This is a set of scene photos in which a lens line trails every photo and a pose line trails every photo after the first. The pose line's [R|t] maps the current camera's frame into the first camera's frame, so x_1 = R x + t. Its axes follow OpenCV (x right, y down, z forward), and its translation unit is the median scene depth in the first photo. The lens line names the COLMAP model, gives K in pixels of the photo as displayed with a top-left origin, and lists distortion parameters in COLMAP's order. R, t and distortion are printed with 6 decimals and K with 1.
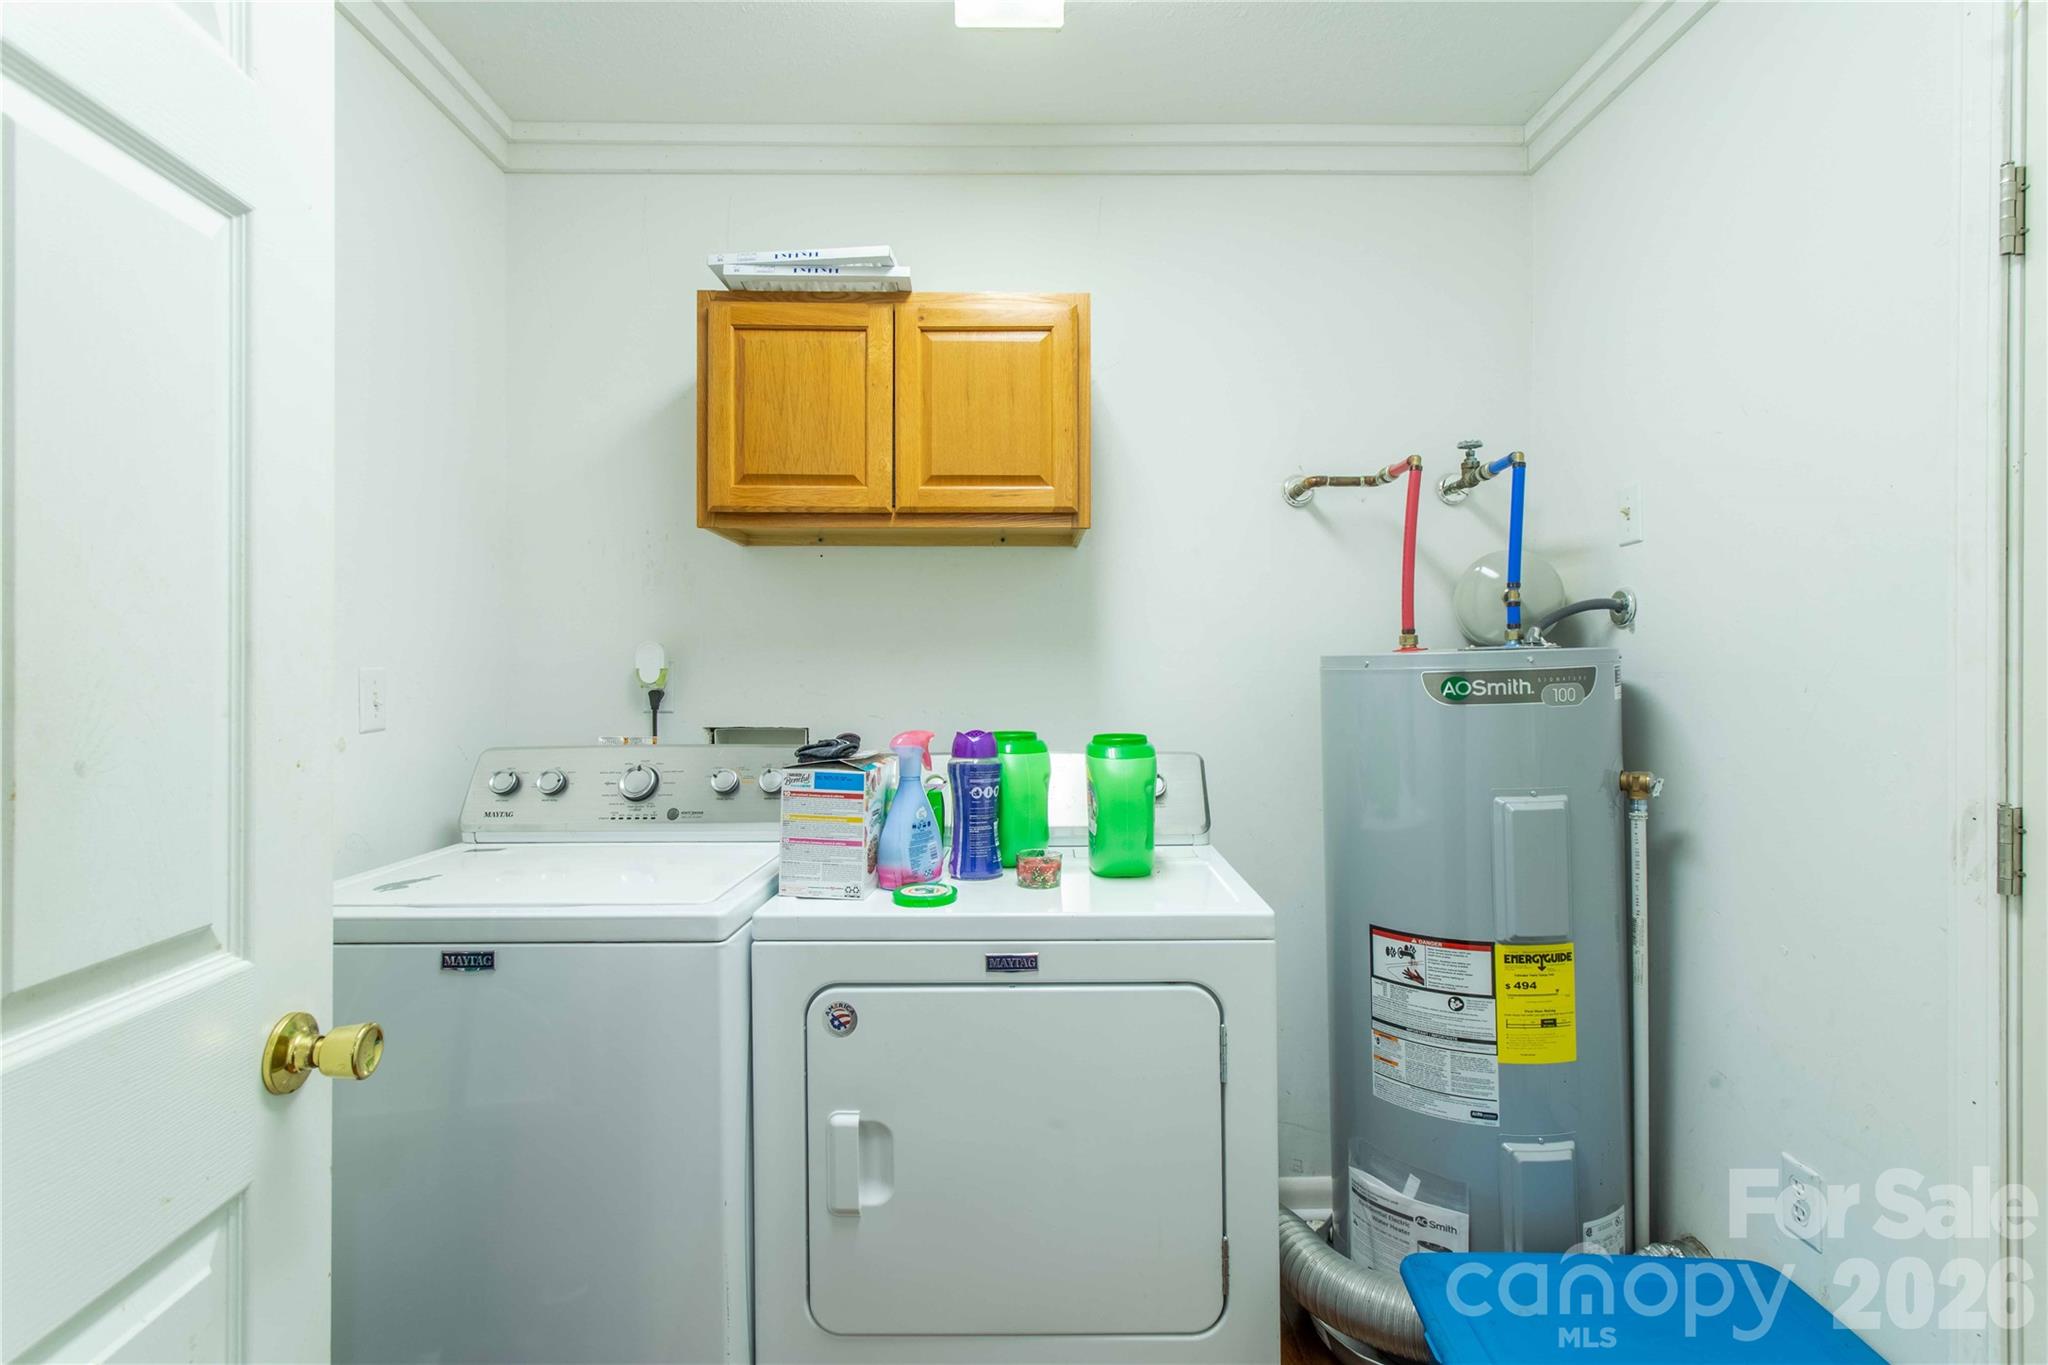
lens RADIAL K [[966.5, 0, 1026.5], [0, 966.5, 673.8], [0, 0, 1]] dist [0.002415, 0.002192]
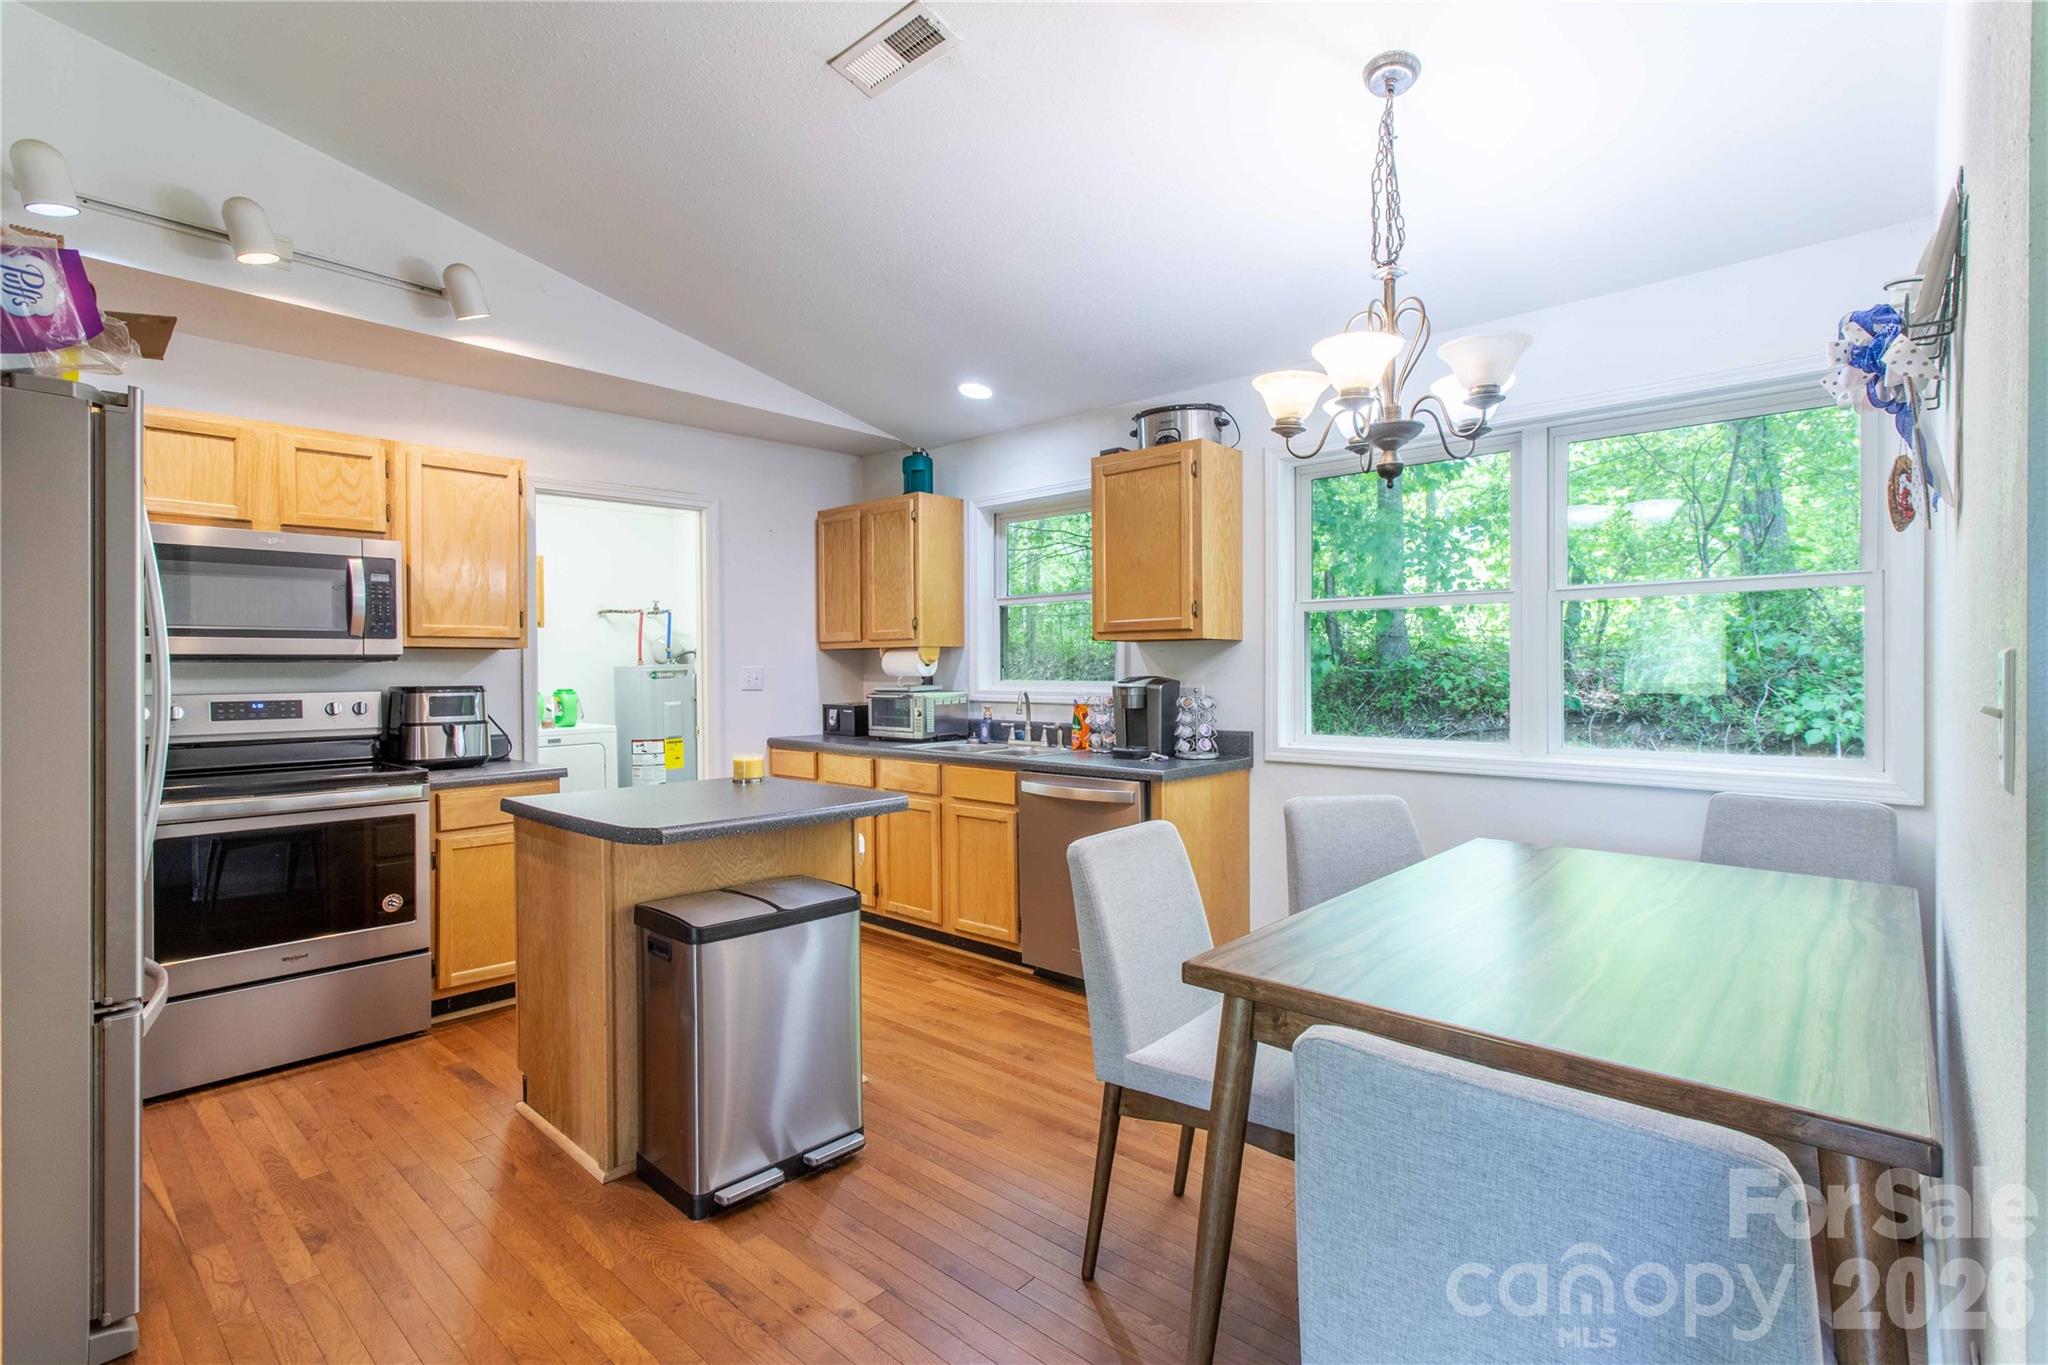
lens RADIAL K [[966.5, 0, 1026.5], [0, 966.5, 673.8], [0, 0, 1]] dist [0.002415, 0.002192]
pose [[0.684203, -0.006237, 0.729265, -1.235802], [0.006275, 0.999977, 0.002666, 0.008003], [-0.729264, 0.002752, 0.684226, -2.485382]]
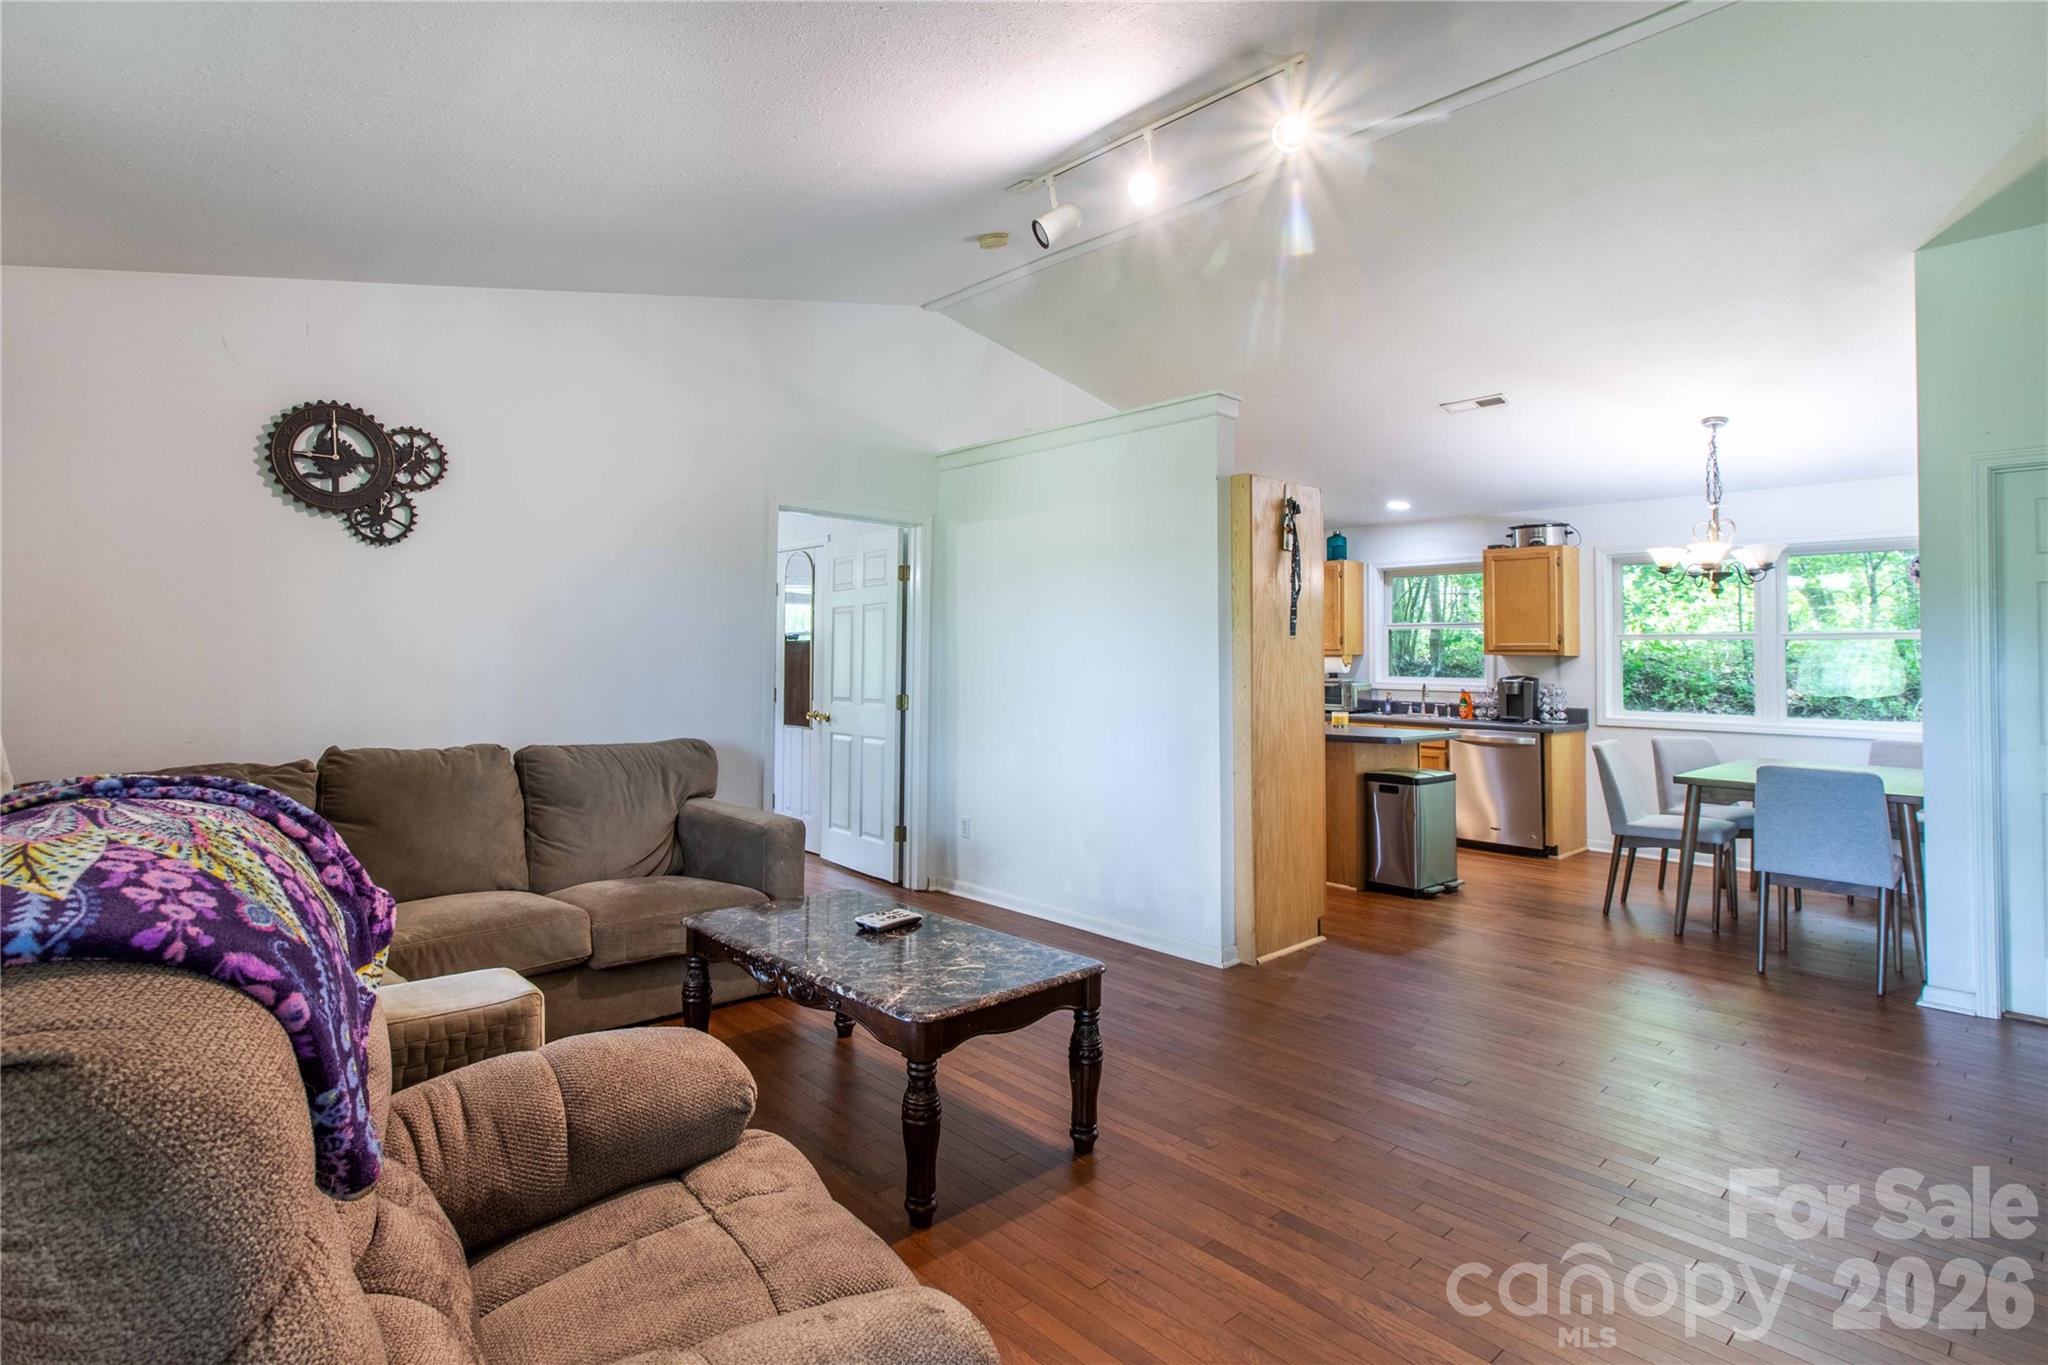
lens RADIAL K [[1001.3, 0, 1001.8], [0, 1001.3, 633.0], [0, 0, 1]] dist [0.001771, 0.000721]
pose [[0.760351, 0.024909, 0.649035, -3.602748], [-0.007335, 0.999530, -0.029768, -0.015616], [-0.649471, 0.017873, 0.760176, -2.871726]]
